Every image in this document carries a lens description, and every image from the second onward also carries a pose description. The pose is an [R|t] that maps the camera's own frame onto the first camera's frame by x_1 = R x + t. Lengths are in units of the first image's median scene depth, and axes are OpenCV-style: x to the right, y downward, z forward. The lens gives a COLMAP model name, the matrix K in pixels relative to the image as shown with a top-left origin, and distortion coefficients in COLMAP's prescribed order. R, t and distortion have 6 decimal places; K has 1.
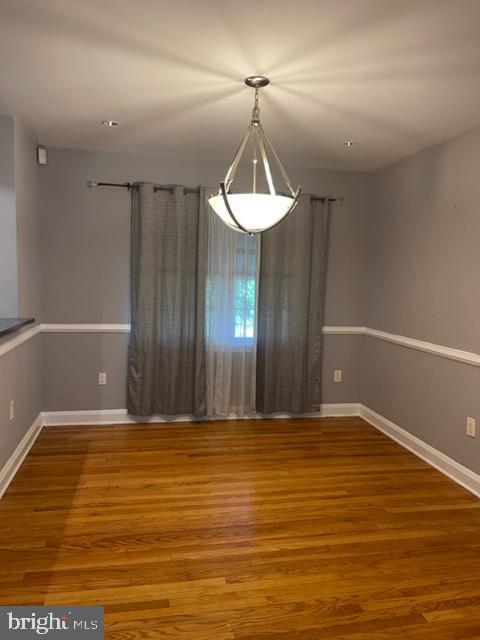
lens RADIAL K [[487.5, 0, 235.6], [0, 487.5, 319.5], [0, 0, 1]] dist [0.057485, -0.049956]
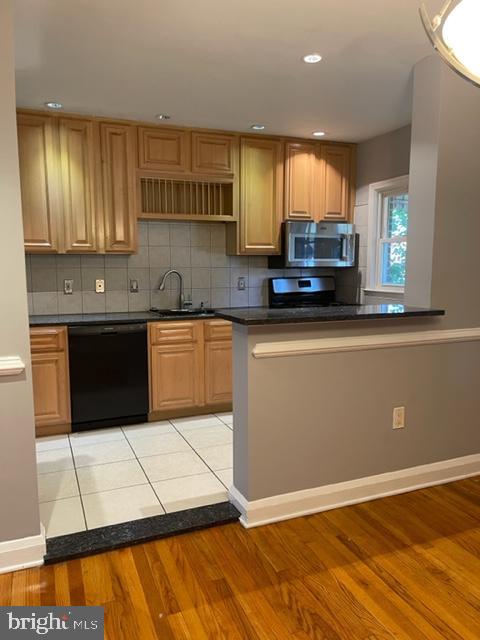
lens RADIAL K [[487.5, 0, 234.0], [0, 487.5, 322.0], [0, 0, 1]] dist [0.057485, -0.049956]
pose [[0.197524, 0.093745, -0.975805, 0.237421], [-0.081074, 0.993569, 0.079041, -0.016569], [0.976940, 0.063500, 0.203854, 0.451620]]
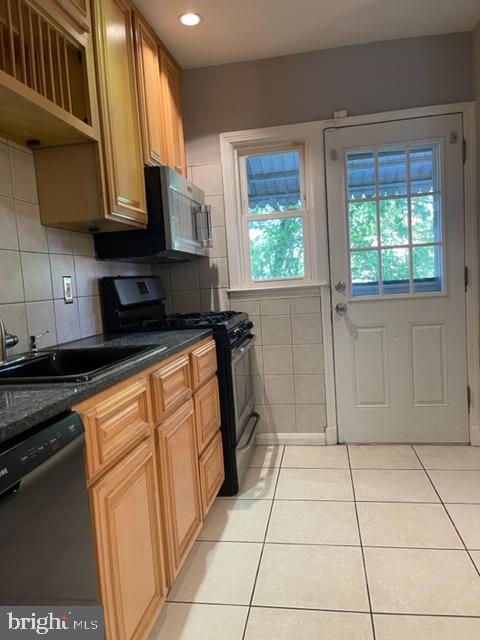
lens RADIAL K [[487.5, 0, 235.8], [0, 487.5, 322.0], [0, 0, 1]] dist [0.057485, -0.049956]
pose [[0.927798, -0.053003, -0.369299, -0.541164], [0.051887, 0.998569, -0.012961, 0.034981], [0.369457, -0.007136, 0.929220, 0.268138]]
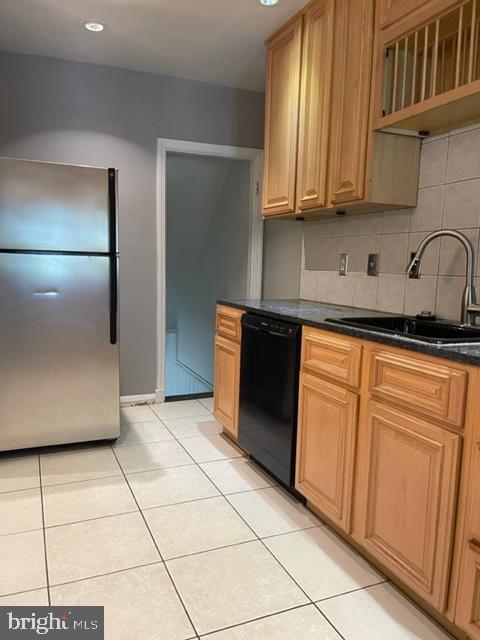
lens RADIAL K [[487.5, 0, 238.6], [0, 487.5, 320.3], [0, 0, 1]] dist [0.057485, -0.049956]
pose [[-0.979008, -0.017843, -0.203038, -0.561980], [-0.059790, 0.977476, 0.202398, -0.033764], [0.194853, 0.210289, -0.958024, 0.969490]]
